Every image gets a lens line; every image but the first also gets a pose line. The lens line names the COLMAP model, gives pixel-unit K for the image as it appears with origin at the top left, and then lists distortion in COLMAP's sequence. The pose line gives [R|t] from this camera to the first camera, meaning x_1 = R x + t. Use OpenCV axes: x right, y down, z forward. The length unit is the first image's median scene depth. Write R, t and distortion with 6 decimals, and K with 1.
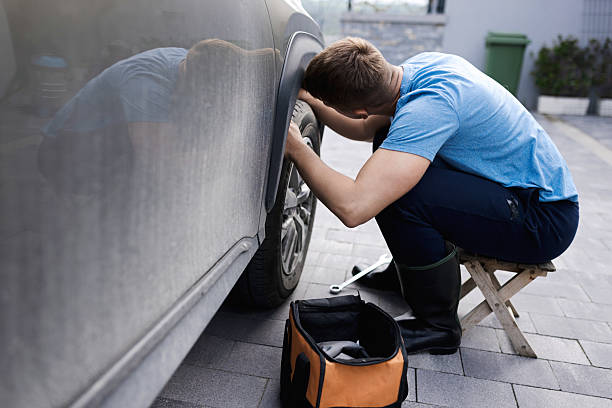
lens RADIAL K [[581.7, 0, 306.0], [0, 581.7, 204.0], [0, 0, 1]] dist [0.003153, 0.008021]
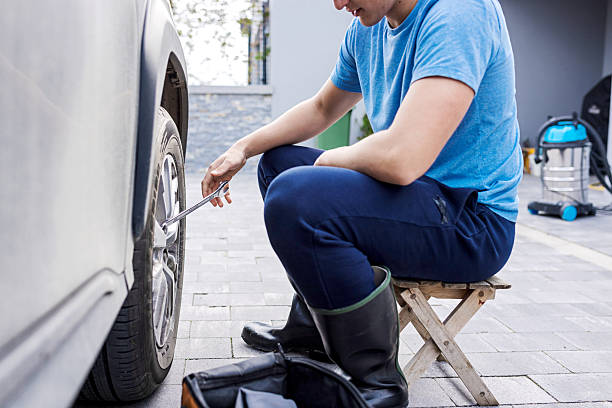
lens RADIAL K [[581.7, 0, 306.0], [0, 581.7, 204.0], [0, 0, 1]] dist [0.003153, 0.008021]
pose [[0.952693, -0.075512, 0.294403, -0.058037], [0.118862, 0.984066, -0.132232, 0.065650], [-0.279727, 0.160970, 0.946489, 0.265003]]
